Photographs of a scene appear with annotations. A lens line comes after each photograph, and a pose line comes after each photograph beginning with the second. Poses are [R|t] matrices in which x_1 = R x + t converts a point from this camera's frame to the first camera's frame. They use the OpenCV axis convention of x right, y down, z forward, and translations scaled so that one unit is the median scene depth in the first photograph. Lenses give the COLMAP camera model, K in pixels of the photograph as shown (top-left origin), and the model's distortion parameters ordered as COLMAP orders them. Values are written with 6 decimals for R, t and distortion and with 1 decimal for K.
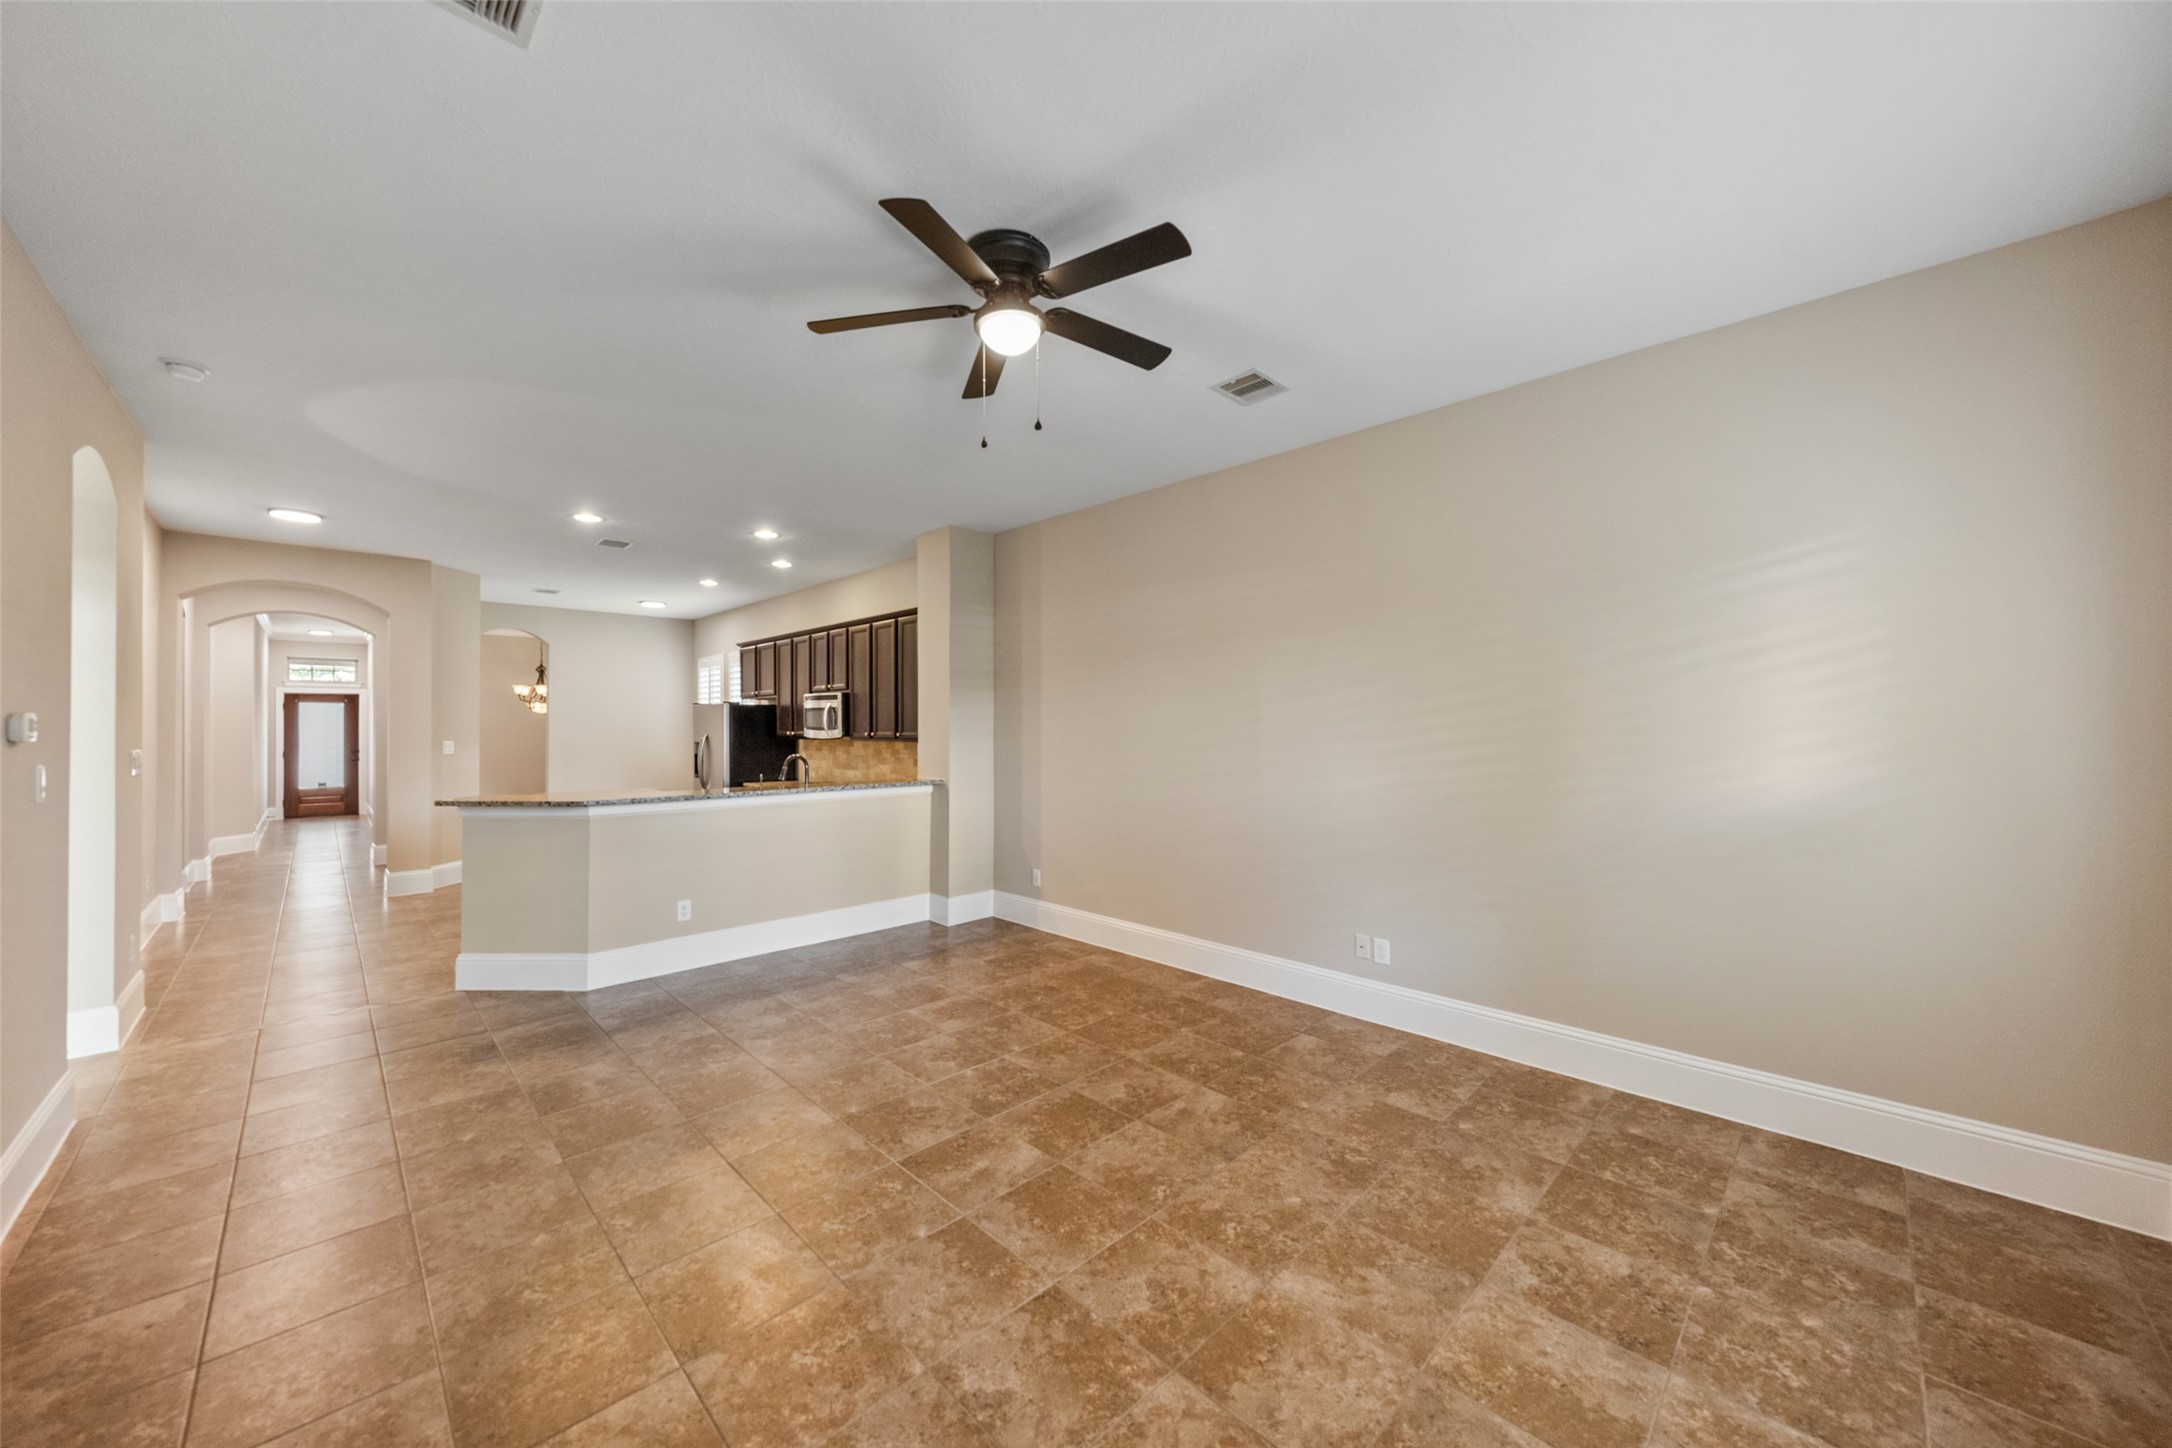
lens RADIAL K [[784.8, 0, 1088.1], [0, 784.8, 718.6], [0, 0, 1]] dist [-0.002171, -0.000166]
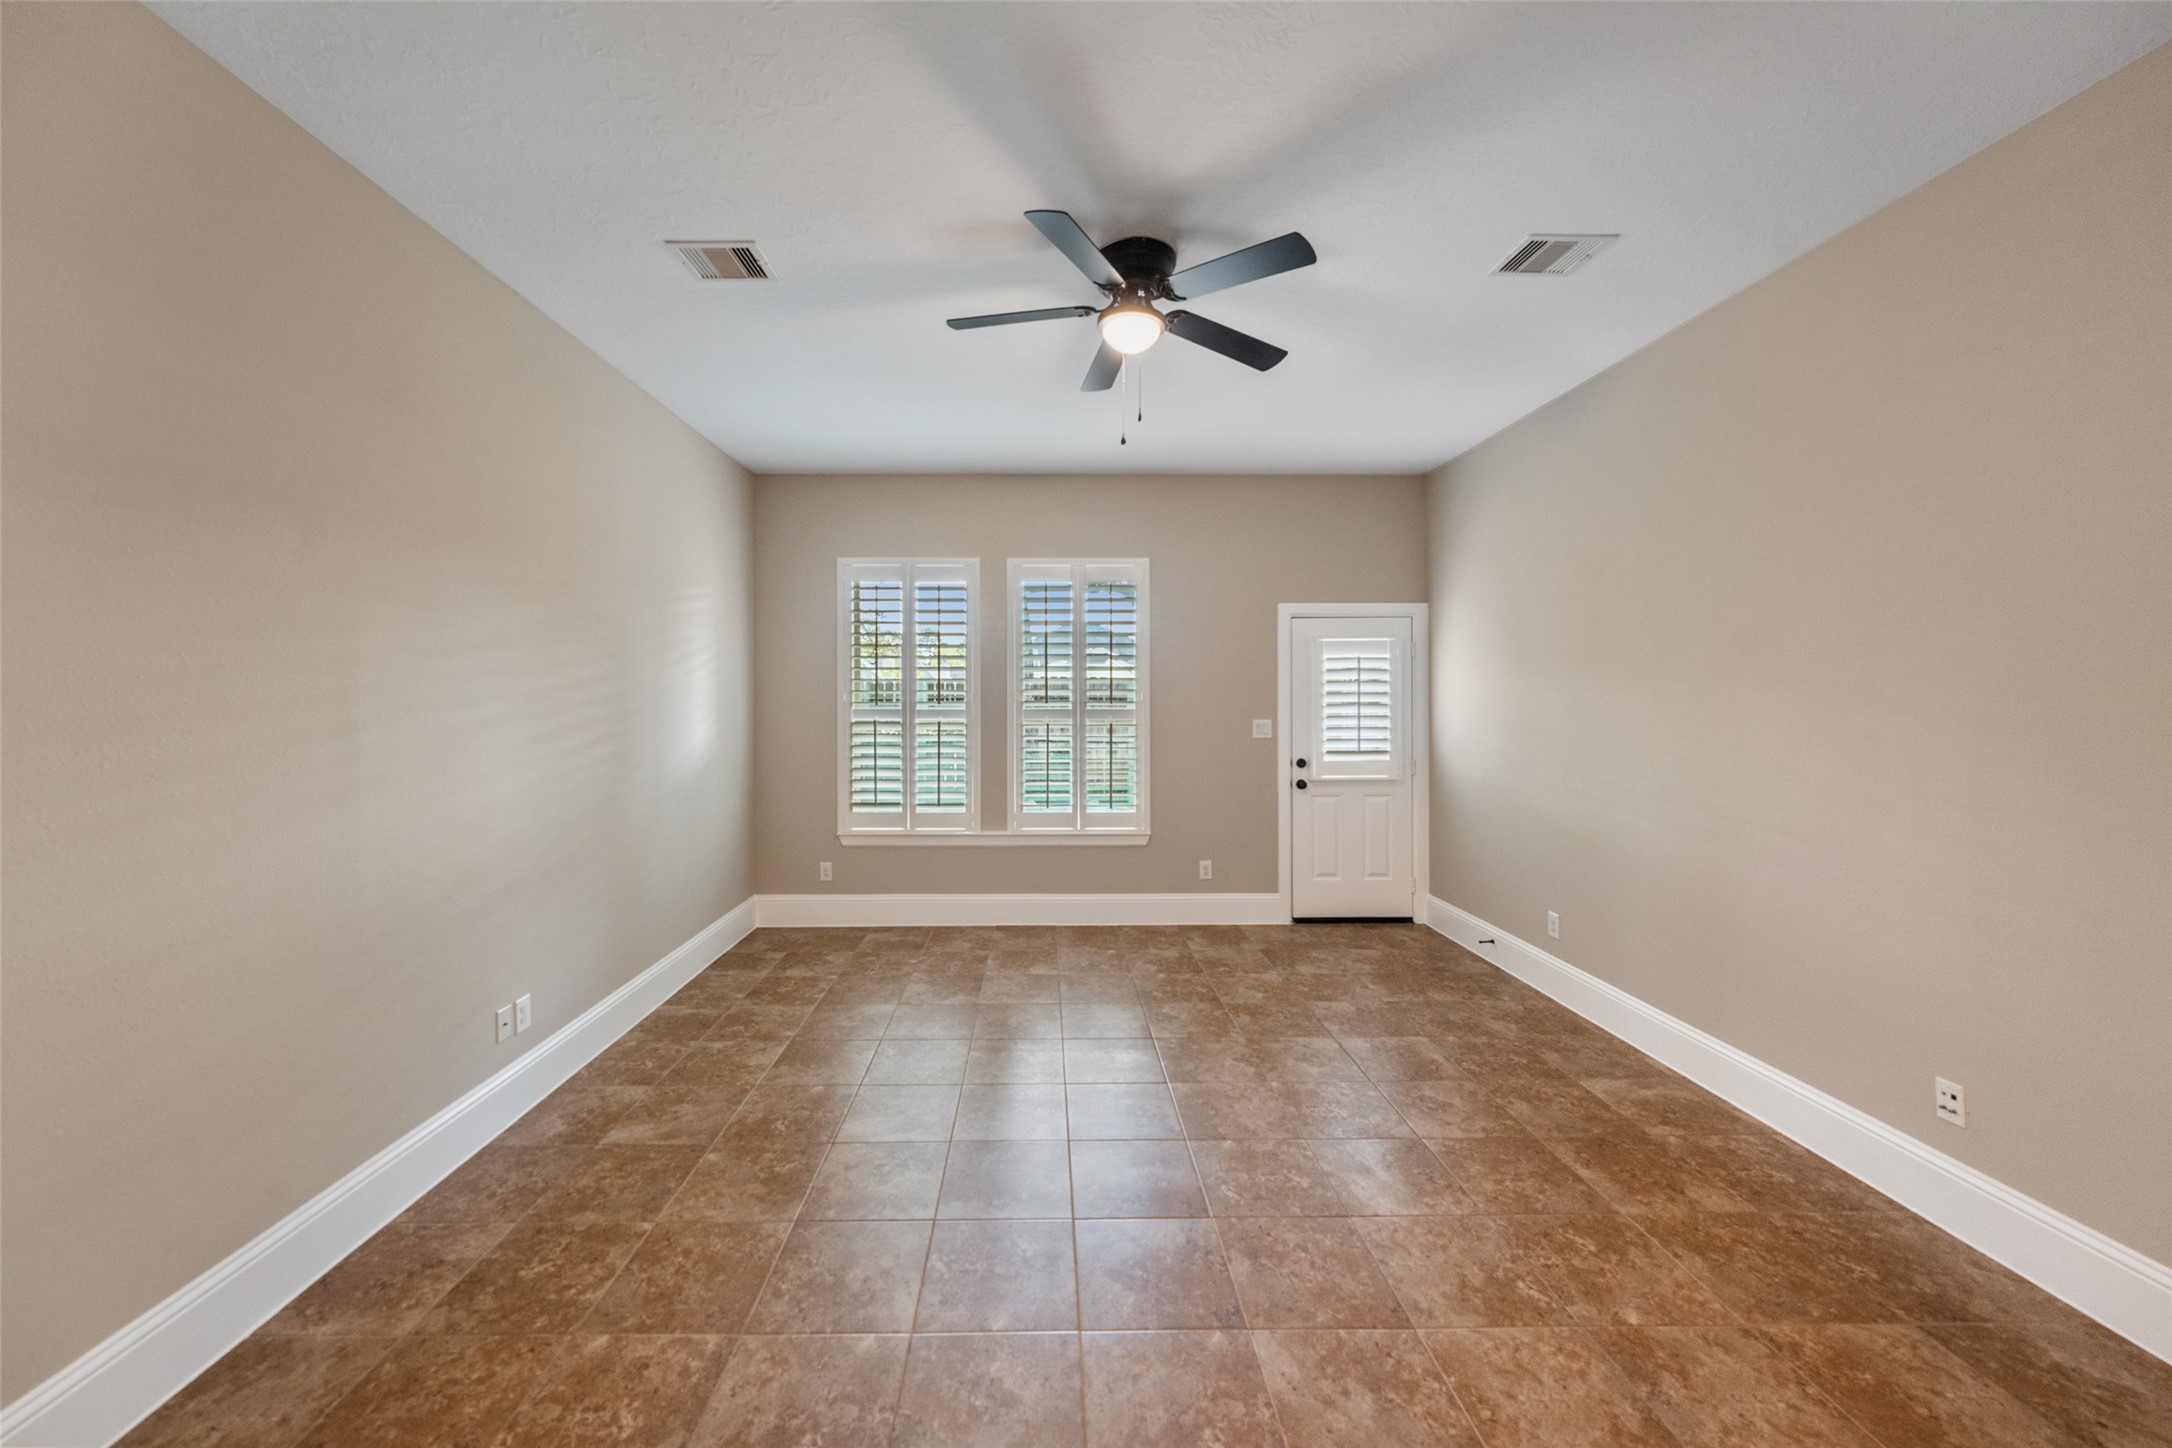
lens RADIAL K [[784.8, 0, 1043.6], [0, 784.8, 698.7], [0, 0, 1]] dist [-0.002171, -0.000166]
pose [[-0.709041, 0.006031, 0.705142, -0.530554], [-0.001454, 0.999949, -0.010014, 0.009530], [-0.705166, -0.008126, -0.708996, 1.276430]]
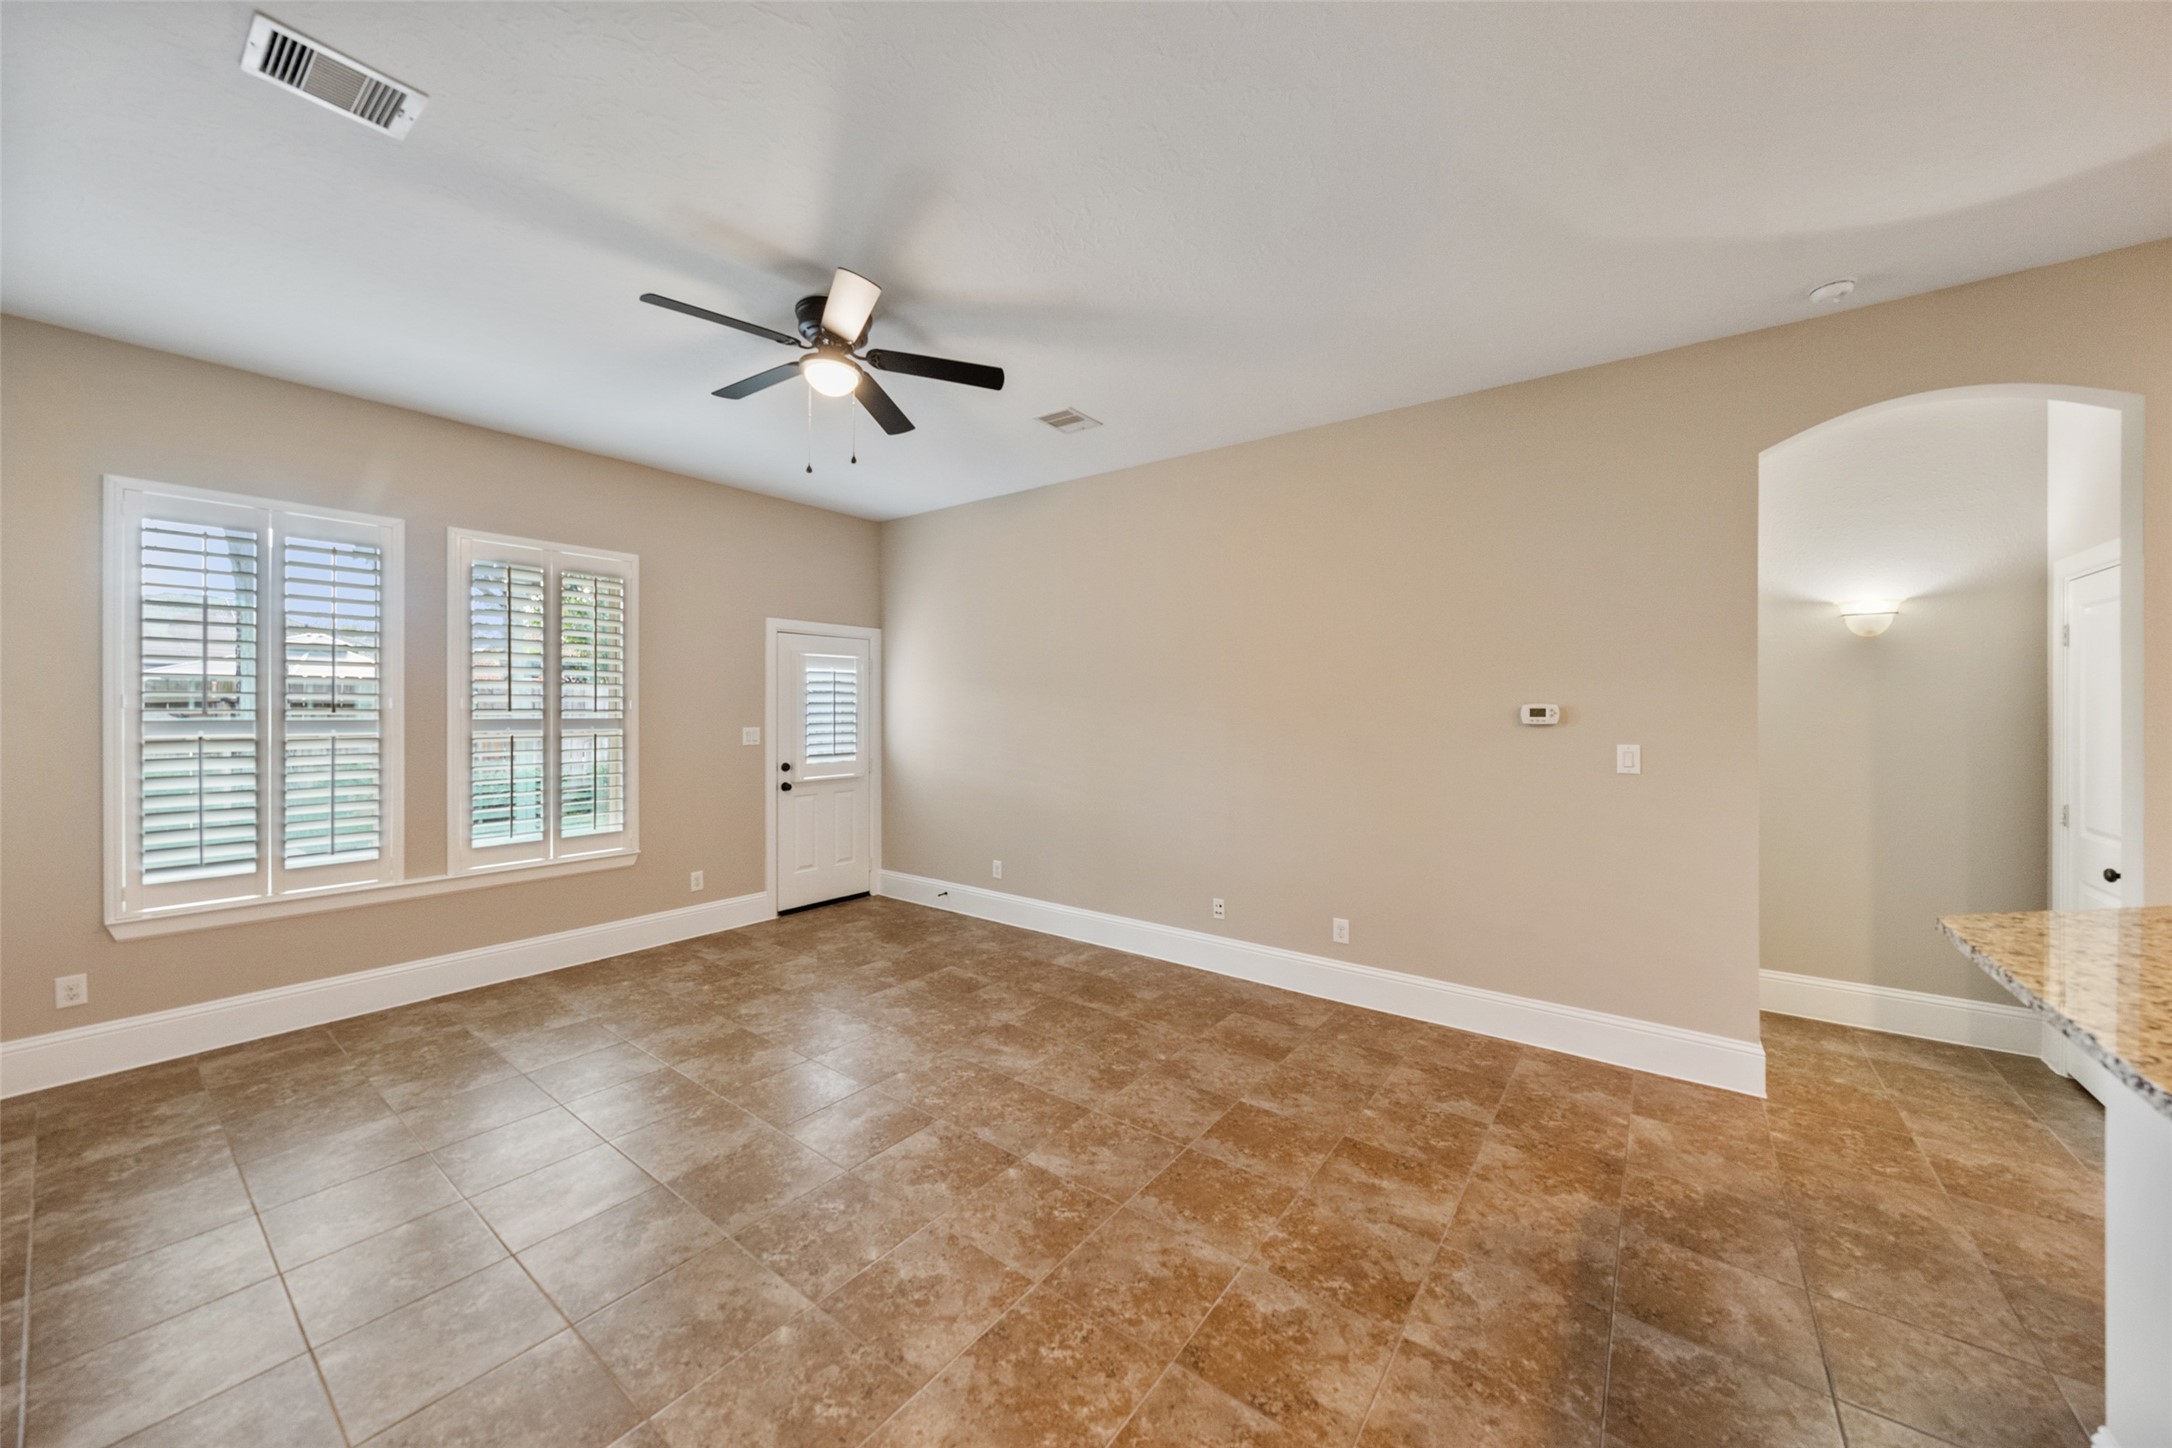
lens RADIAL K [[784.8, 0, 1073.2], [0, 784.8, 705.8], [0, 0, 1]] dist [-0.002171, -0.000166]
pose [[-0.991385, 0.000544, -0.130975, -0.212748], [0.001935, 0.999943, -0.010493, 0.009104], [0.130962, -0.010656, -0.991330, 1.539959]]
